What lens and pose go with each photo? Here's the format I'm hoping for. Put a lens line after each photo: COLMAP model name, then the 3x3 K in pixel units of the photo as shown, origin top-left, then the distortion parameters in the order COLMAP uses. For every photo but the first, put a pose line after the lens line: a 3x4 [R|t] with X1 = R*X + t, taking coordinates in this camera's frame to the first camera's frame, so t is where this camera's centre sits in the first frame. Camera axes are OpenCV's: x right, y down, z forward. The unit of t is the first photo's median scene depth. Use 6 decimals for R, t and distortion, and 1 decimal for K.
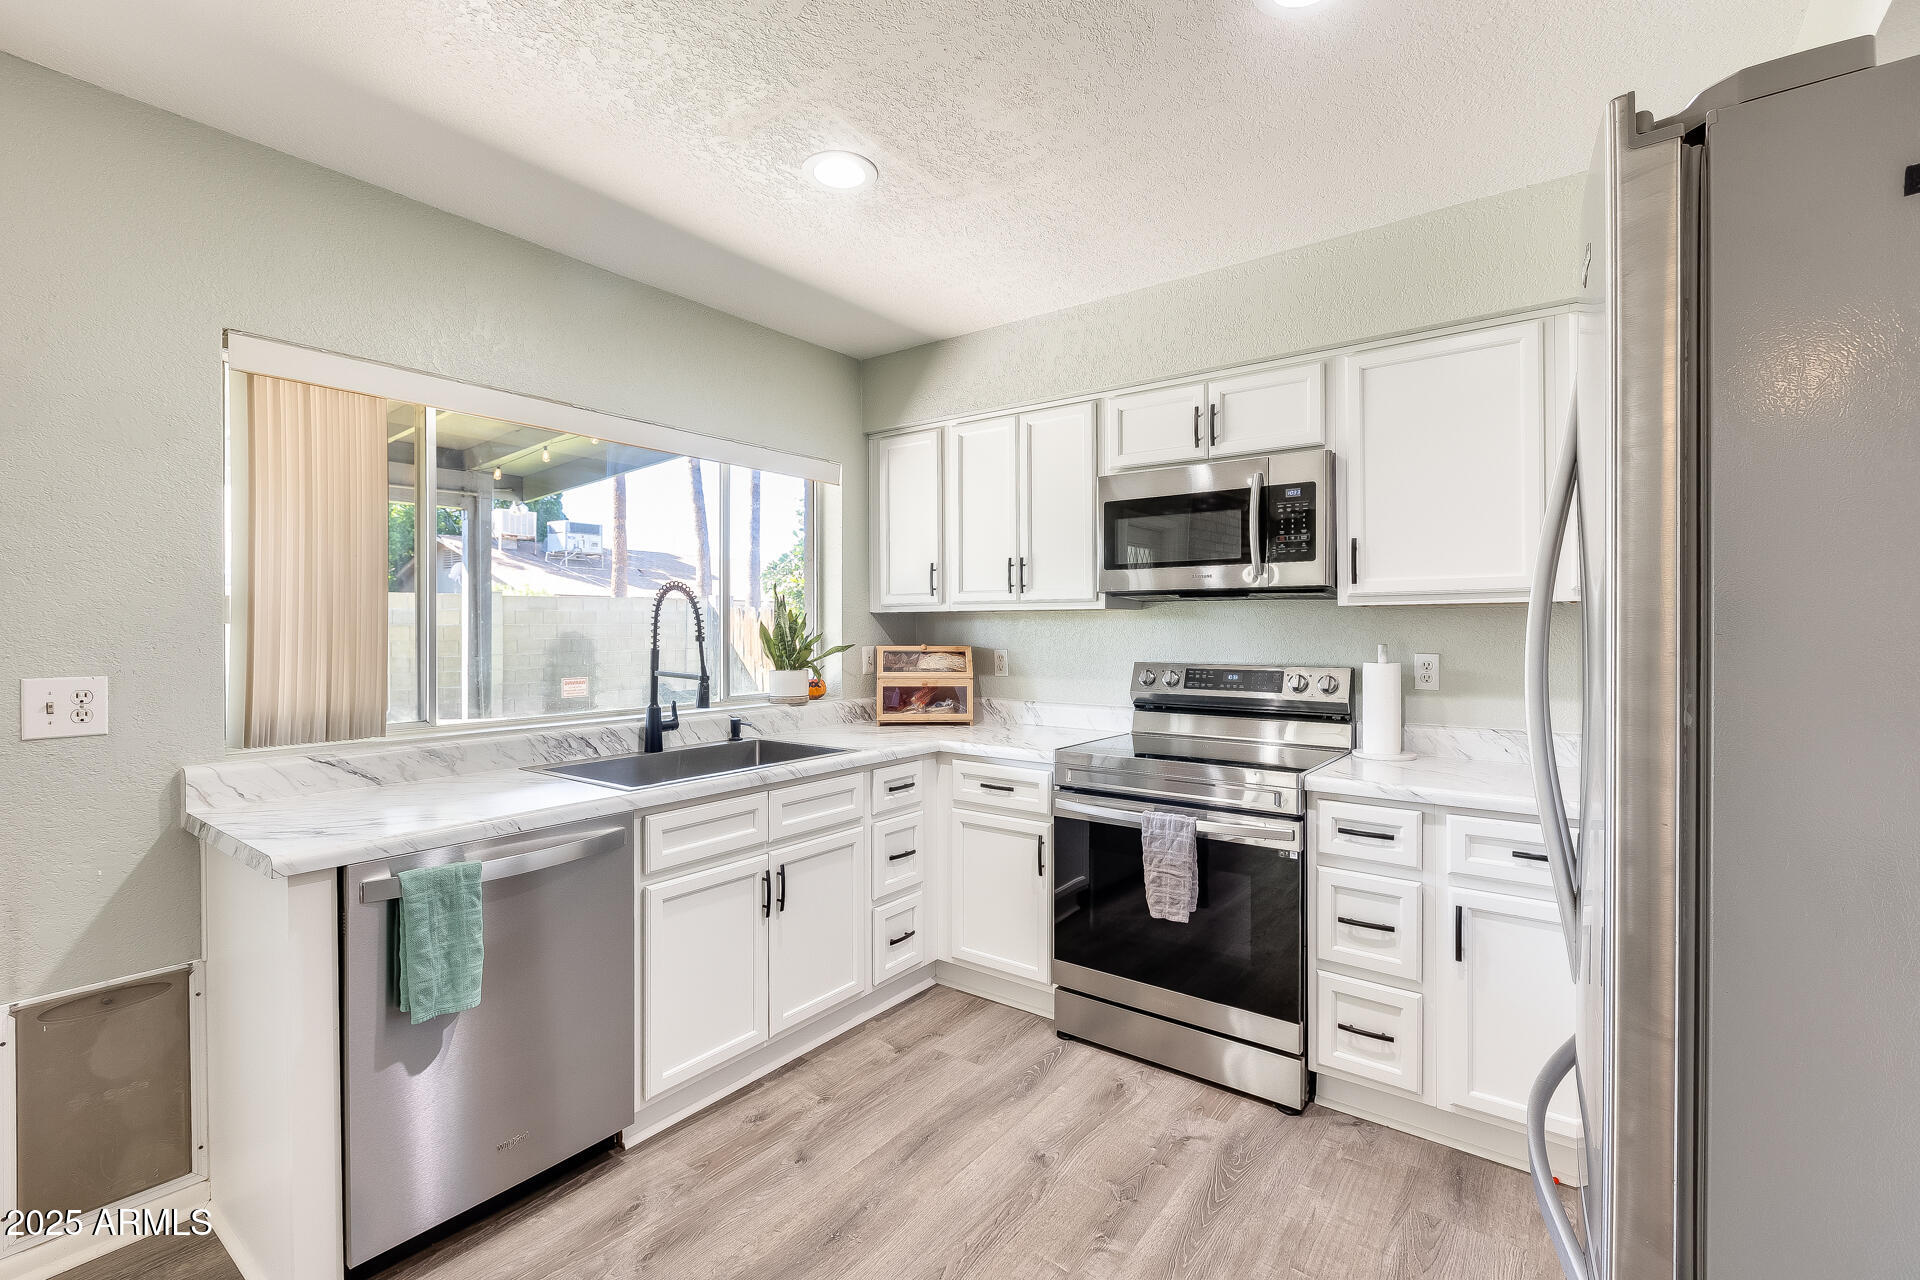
lens RADIAL K [[851.2, 0, 953.4], [0, 851.2, 634.1], [0, 0, 1]] dist [-0.000337, -0.001949]
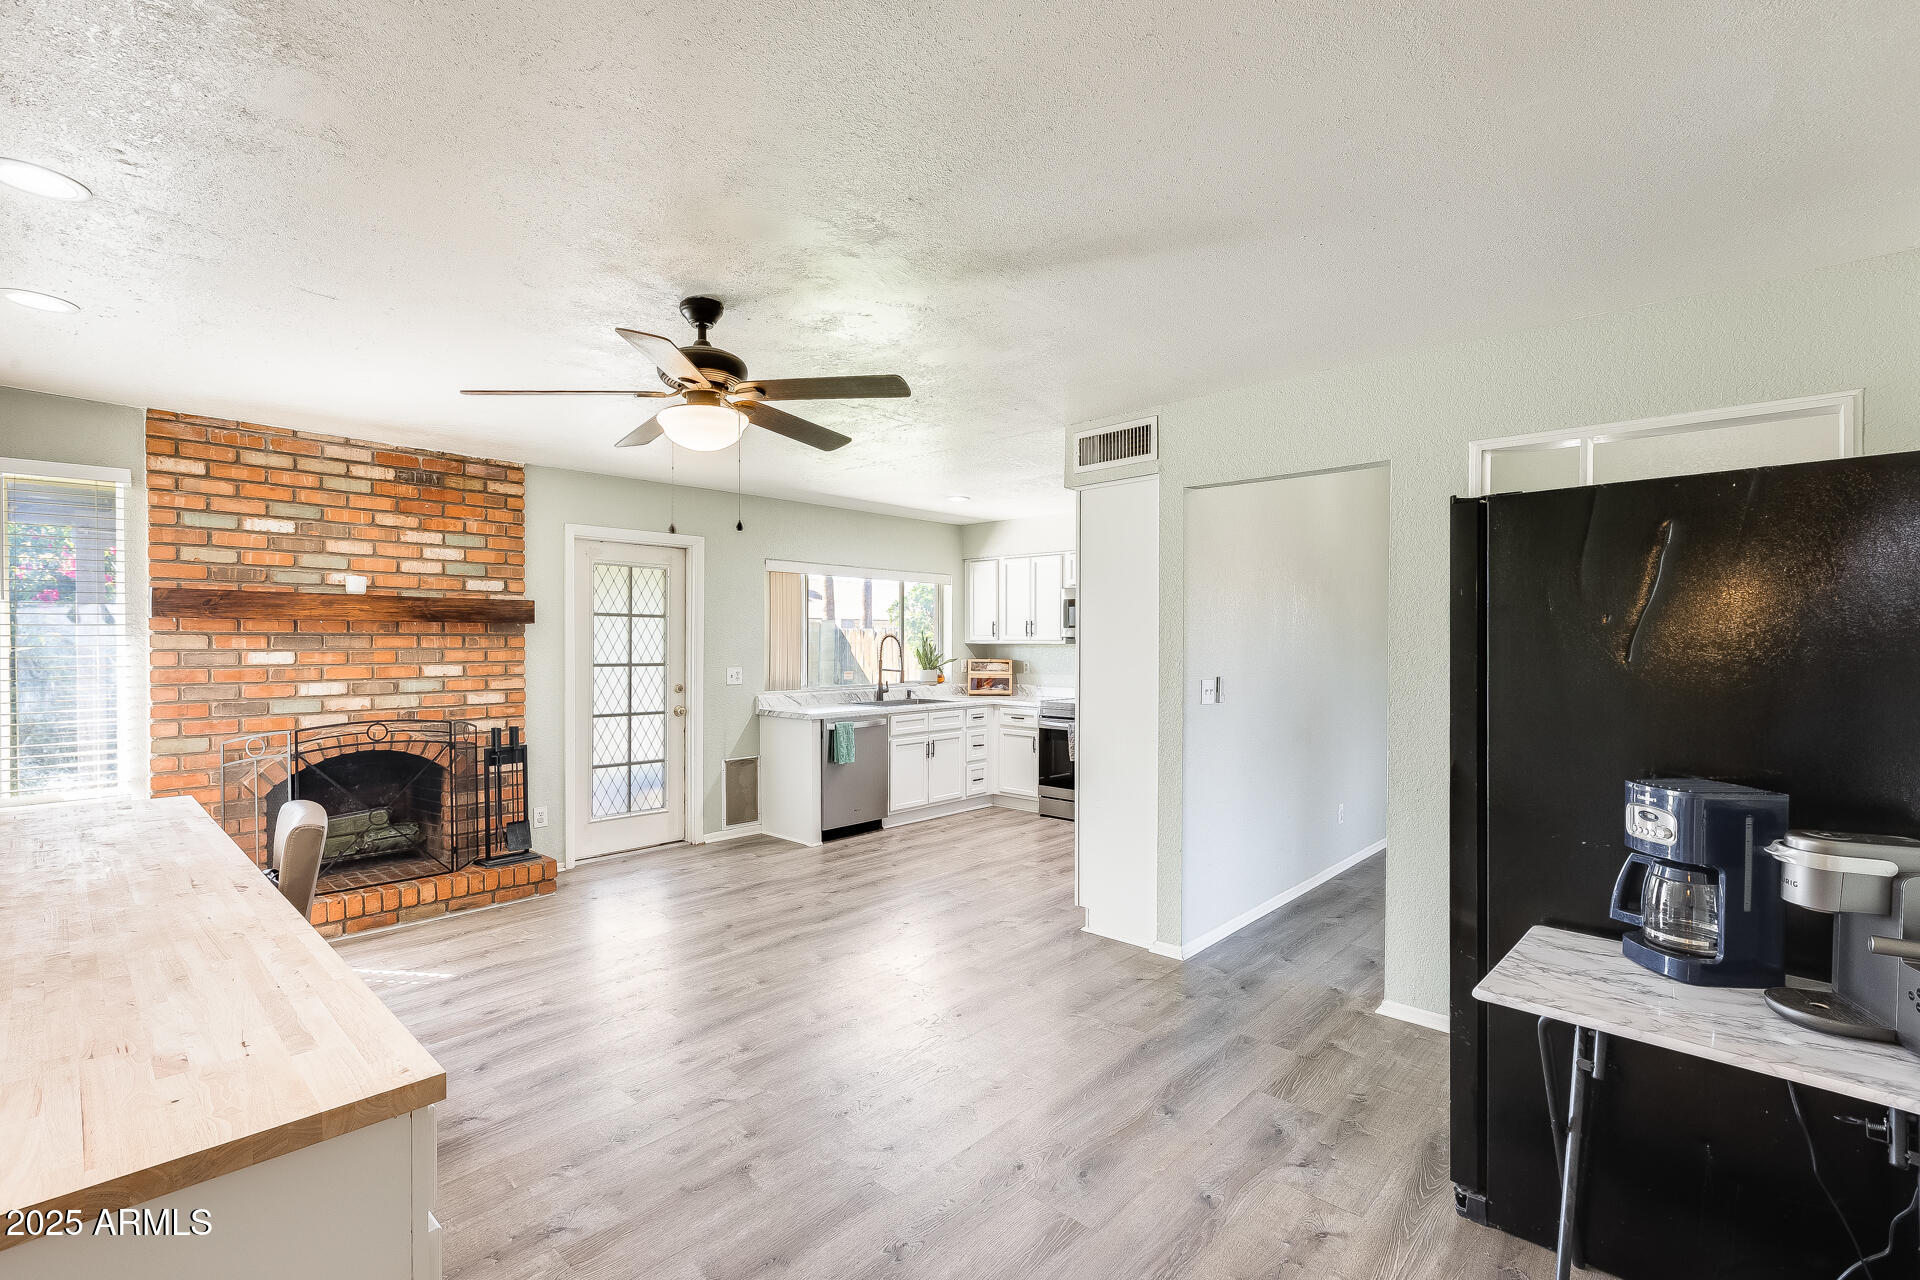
lens RADIAL K [[851.2, 0, 947.3], [0, 851.2, 647.4], [0, 0, 1]] dist [-0.000337, -0.001949]
pose [[0.993988, 0.003622, -0.109429, 0.127053], [-0.003556, 0.999993, 0.000794, -0.023604], [0.109432, -0.000400, 0.993994, -1.553886]]
